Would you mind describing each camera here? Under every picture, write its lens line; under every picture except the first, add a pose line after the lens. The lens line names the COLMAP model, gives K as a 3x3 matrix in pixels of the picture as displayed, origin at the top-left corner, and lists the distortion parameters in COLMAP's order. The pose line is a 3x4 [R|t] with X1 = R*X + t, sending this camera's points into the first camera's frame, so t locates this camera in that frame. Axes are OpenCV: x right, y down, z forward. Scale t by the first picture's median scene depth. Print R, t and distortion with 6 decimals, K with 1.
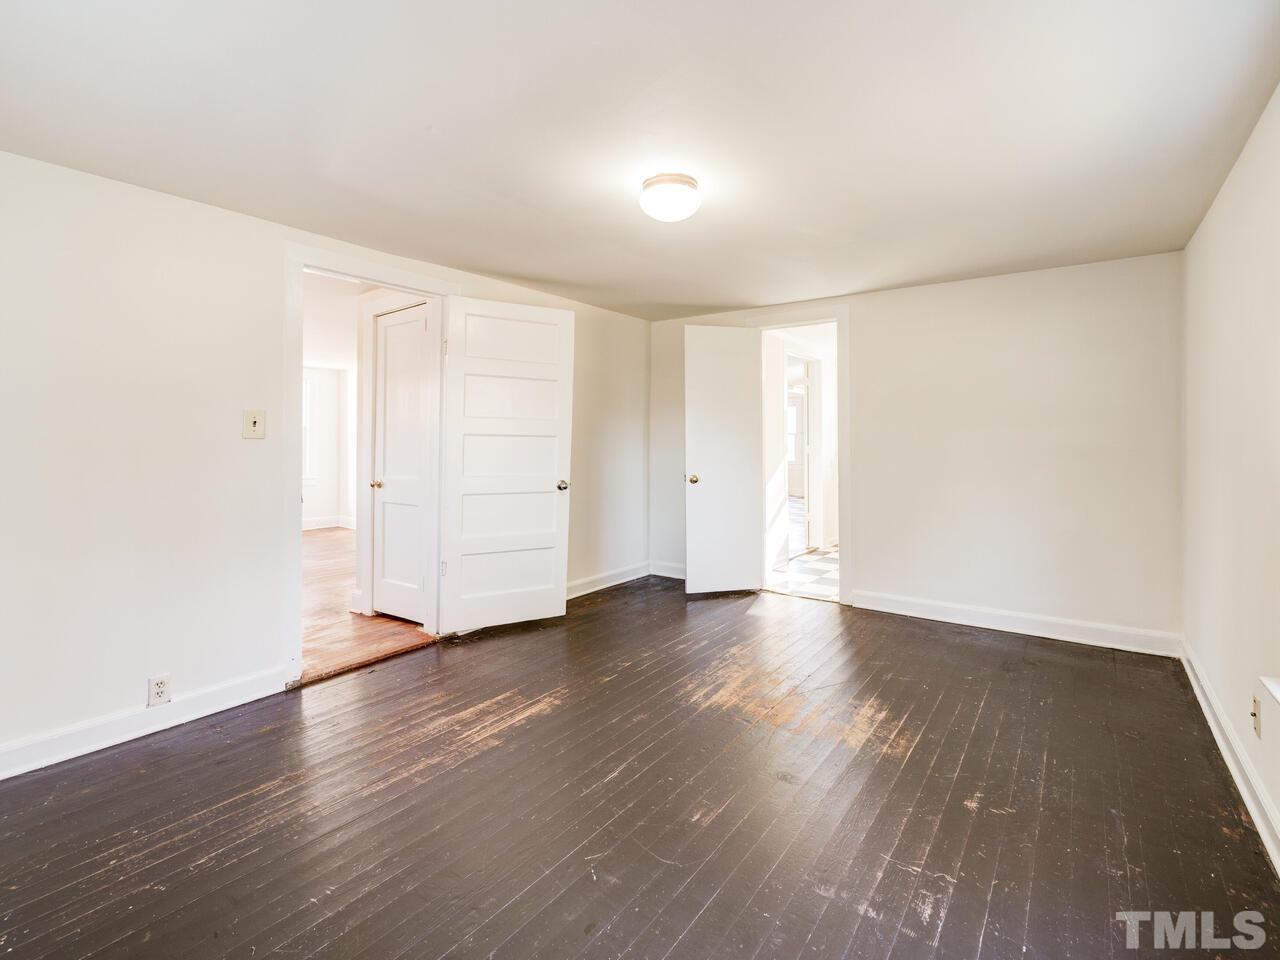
lens RADIAL K [[576.1, 0, 640.0], [0, 576.1, 480.0], [0, 0, 1]] dist [-0.003106, -0.000410]
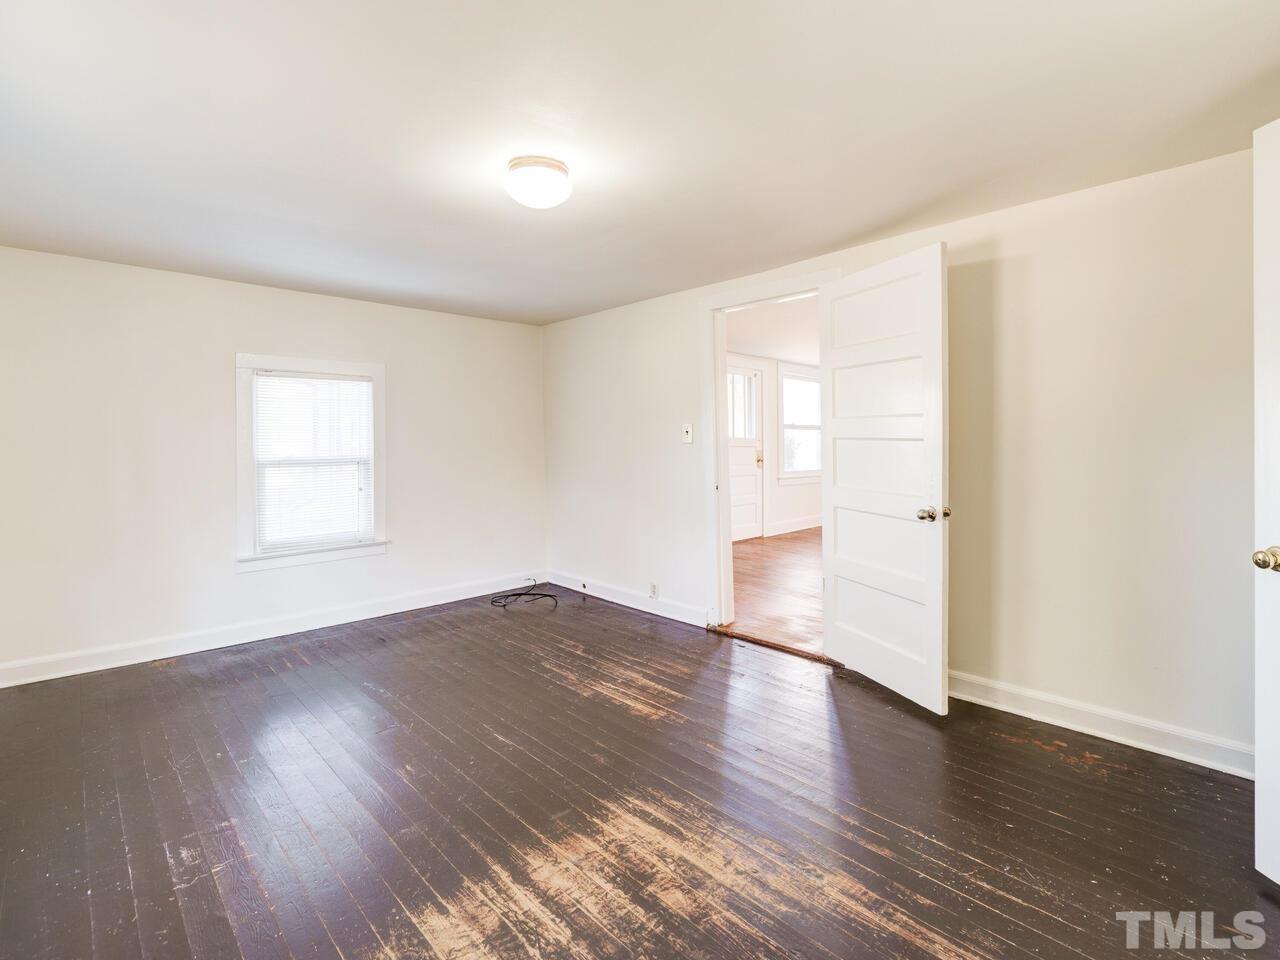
lens RADIAL K [[576.1, 0, 640.0], [0, 576.1, 480.0], [0, 0, 1]] dist [-0.003106, -0.000410]
pose [[-0.130510, 0.065459, -0.989284, 0.966079], [-0.066356, 0.995004, 0.074591, -0.099498], [0.989224, 0.075380, -0.125515, 1.305363]]
